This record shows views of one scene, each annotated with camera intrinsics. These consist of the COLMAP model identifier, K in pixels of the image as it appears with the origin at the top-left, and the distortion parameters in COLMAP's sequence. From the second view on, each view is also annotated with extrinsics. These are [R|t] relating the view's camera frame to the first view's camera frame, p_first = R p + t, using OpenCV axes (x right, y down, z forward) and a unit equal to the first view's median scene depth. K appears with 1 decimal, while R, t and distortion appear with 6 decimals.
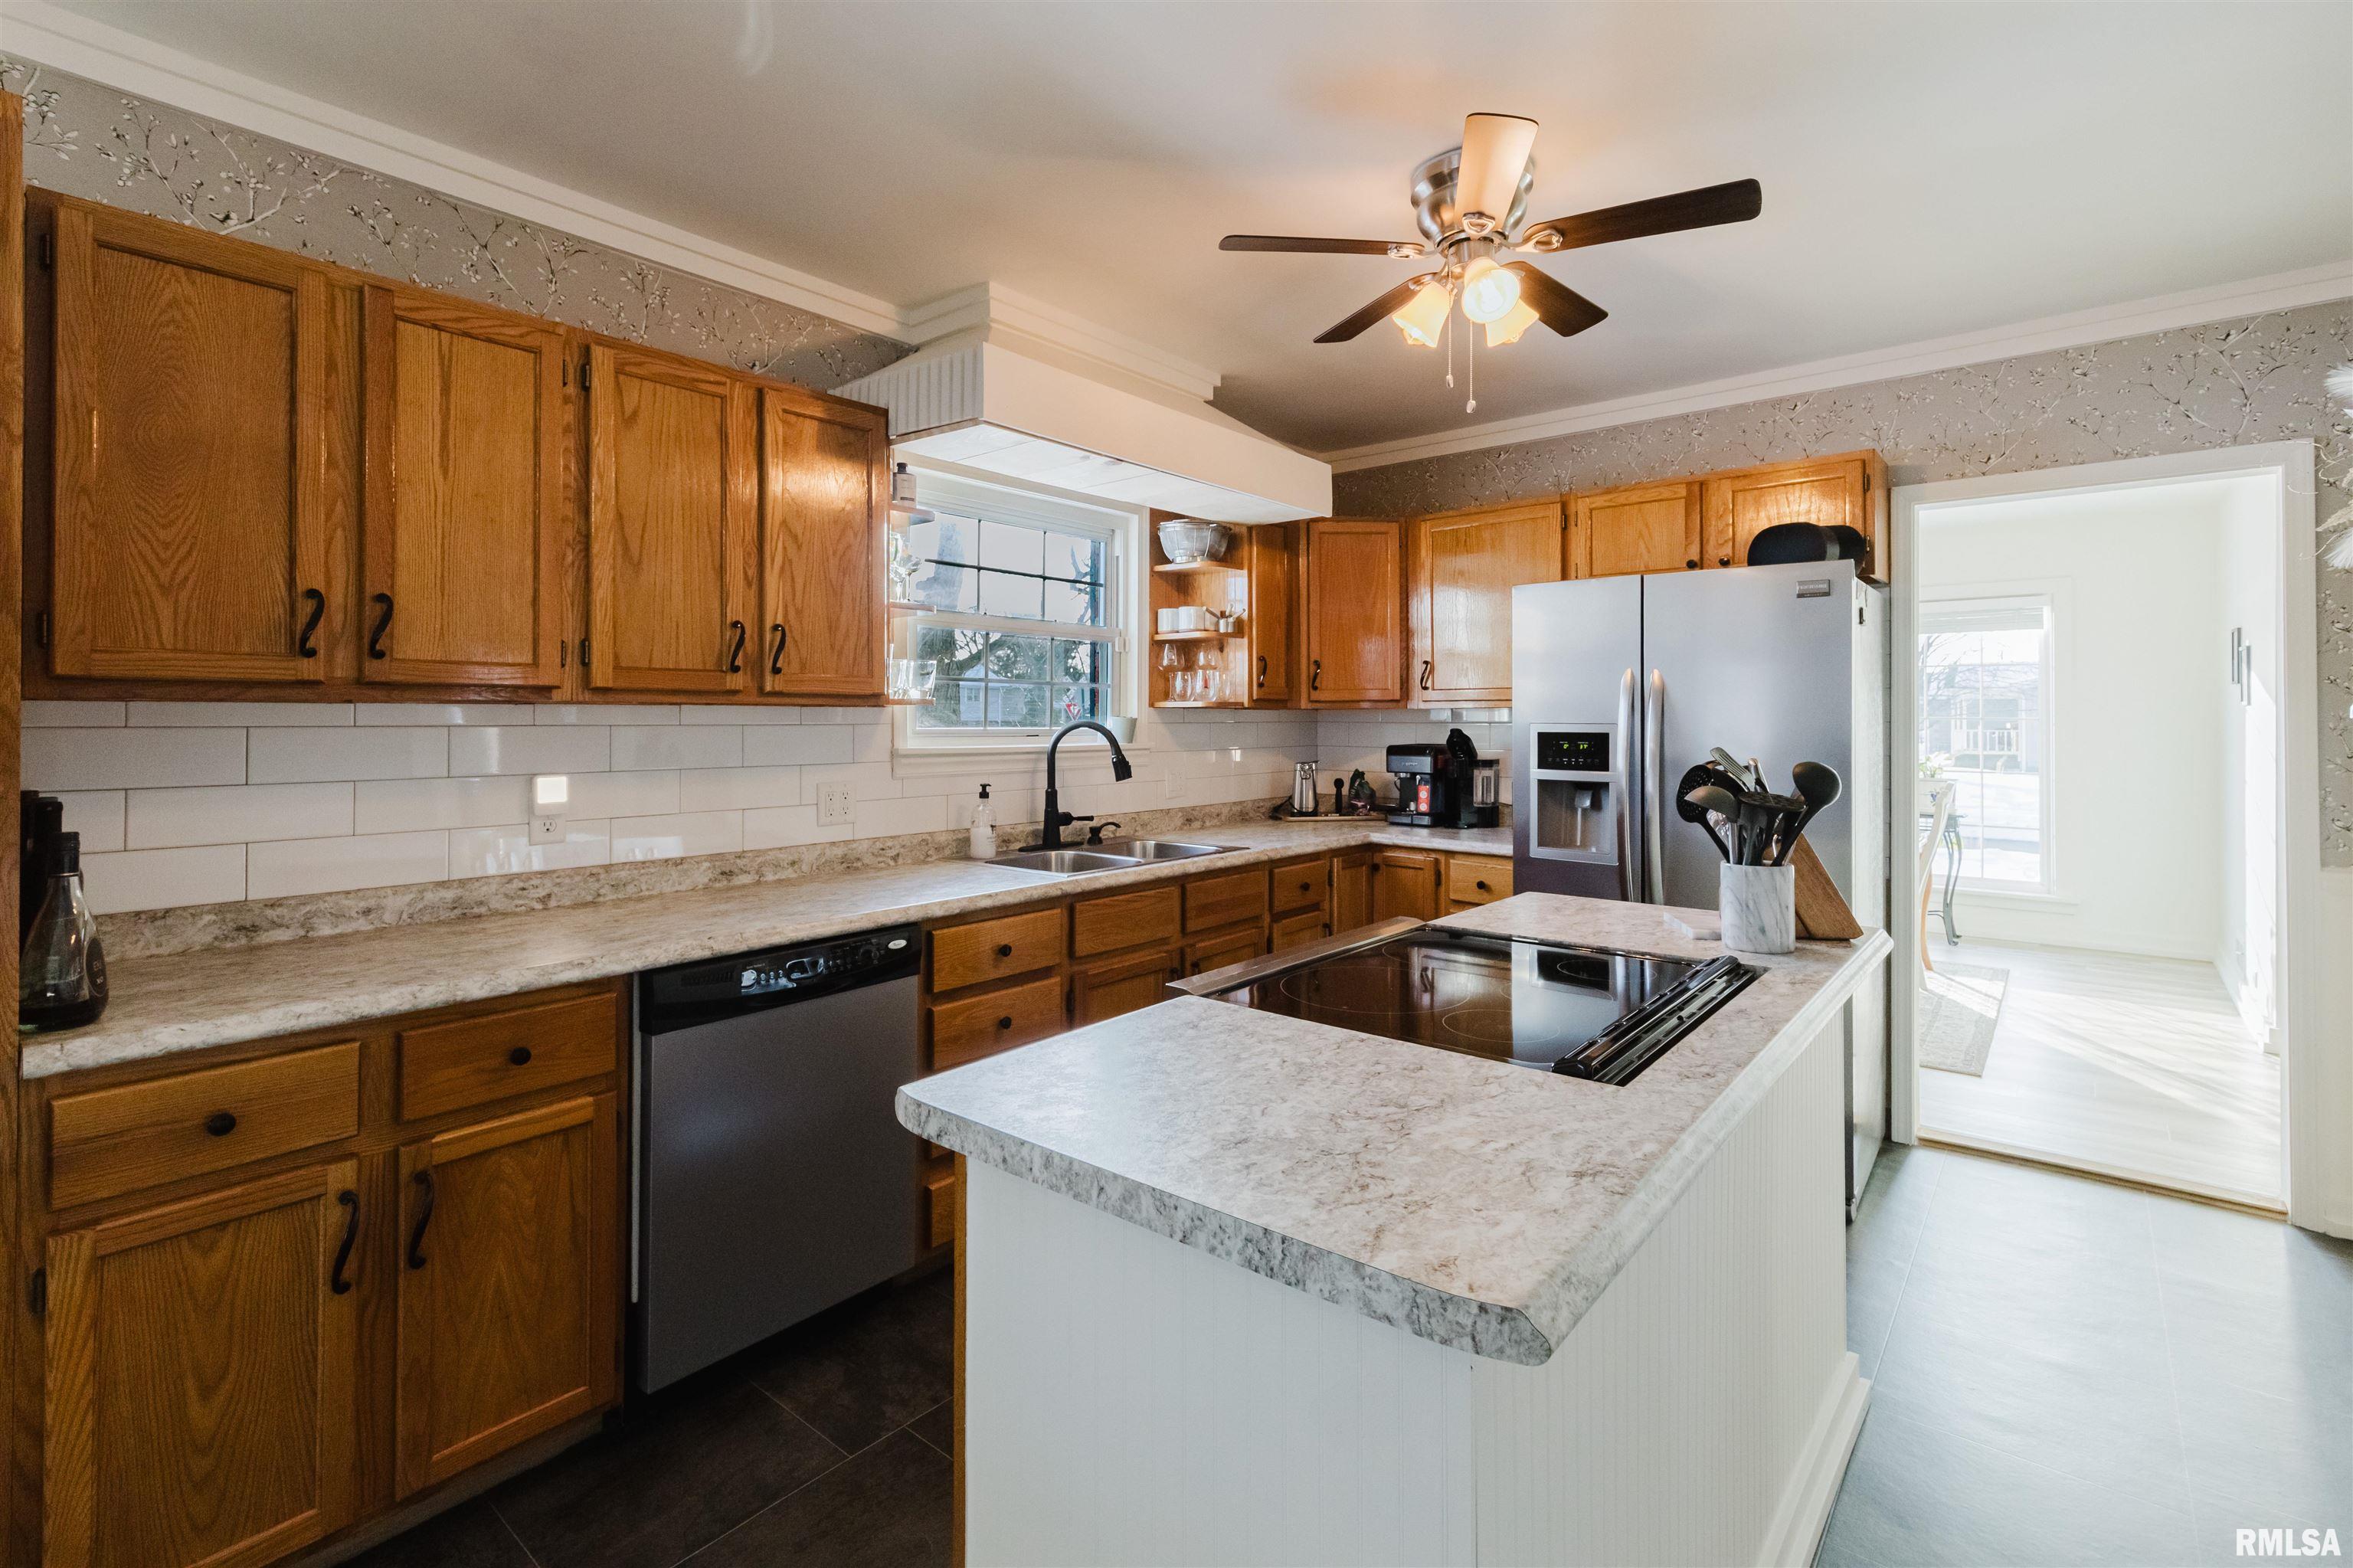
lens RADIAL K [[1077.6, 0, 1184.8], [0, 1077.6, 717.4], [0, 0, 1]] dist [0.004692, 0.000069]
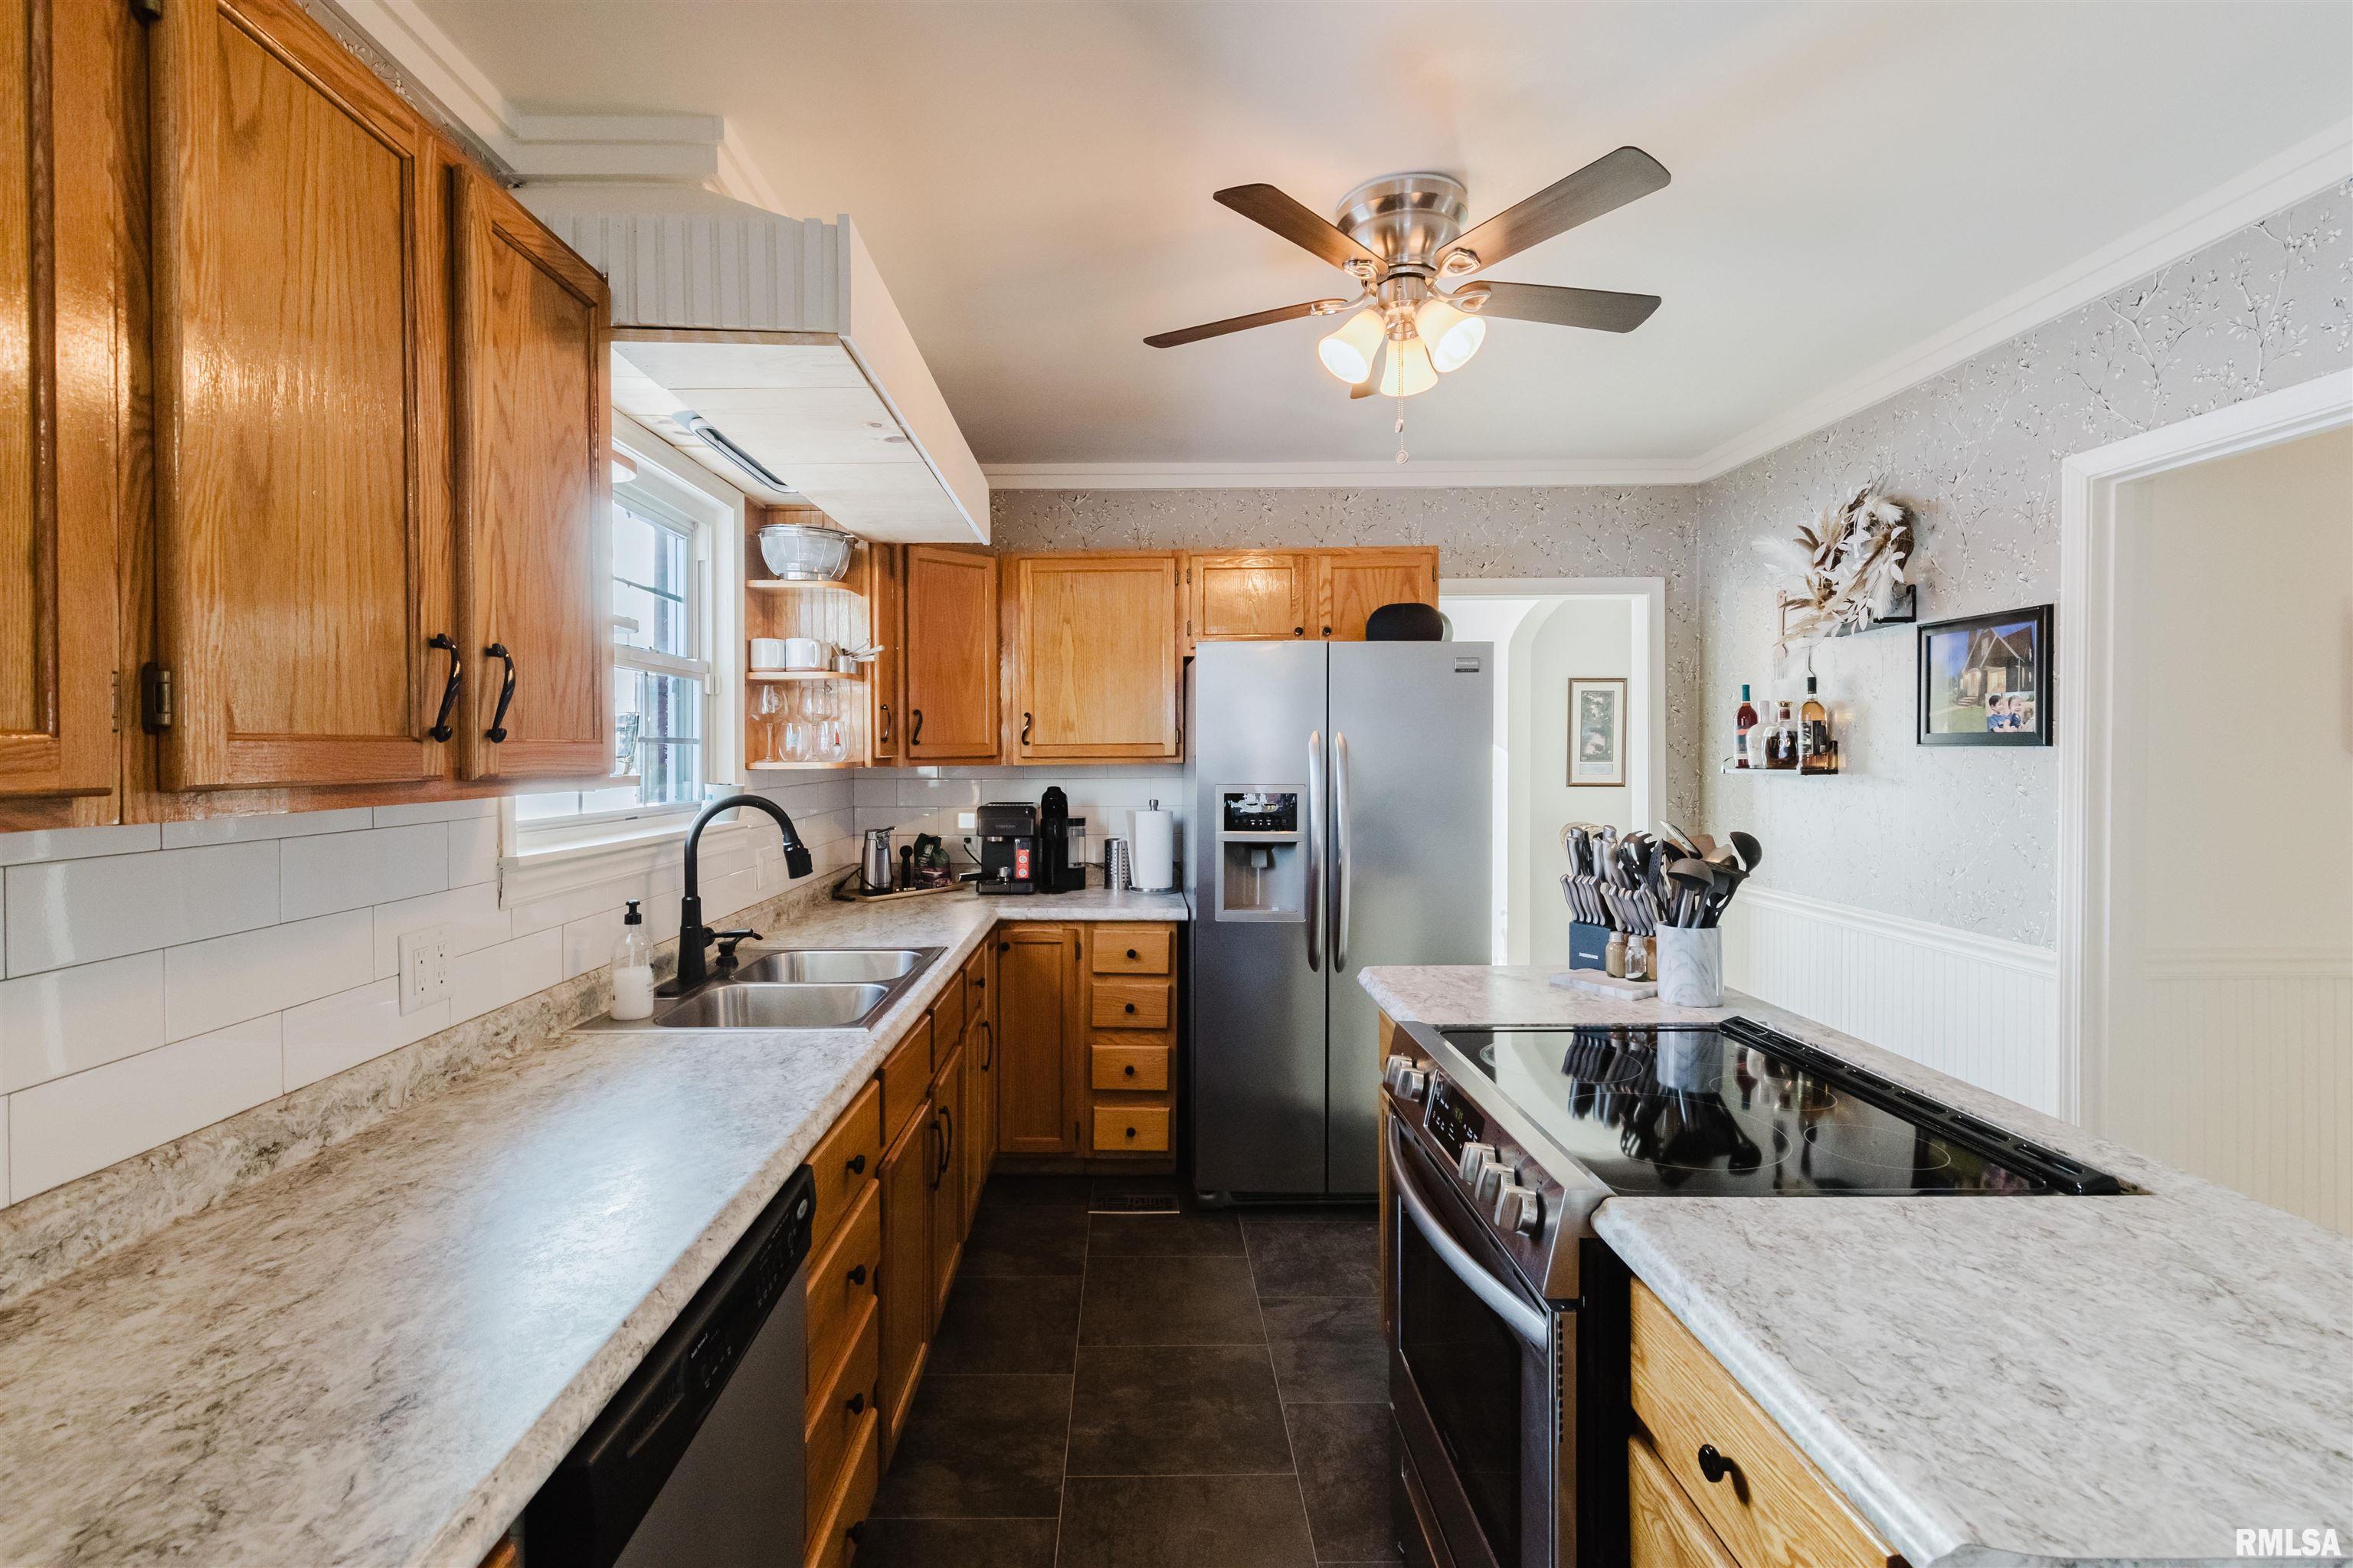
lens RADIAL K [[1055.8, 0, 1149.4], [0, 1055.8, 760.5], [0, 0, 1]] dist [0.001347, -0.000298]
pose [[0.766510, -0.009379, 0.642164, -0.338733], [0.003617, 0.999941, 0.010288, -0.026124], [-0.642222, -0.005563, 0.766498, 0.308897]]
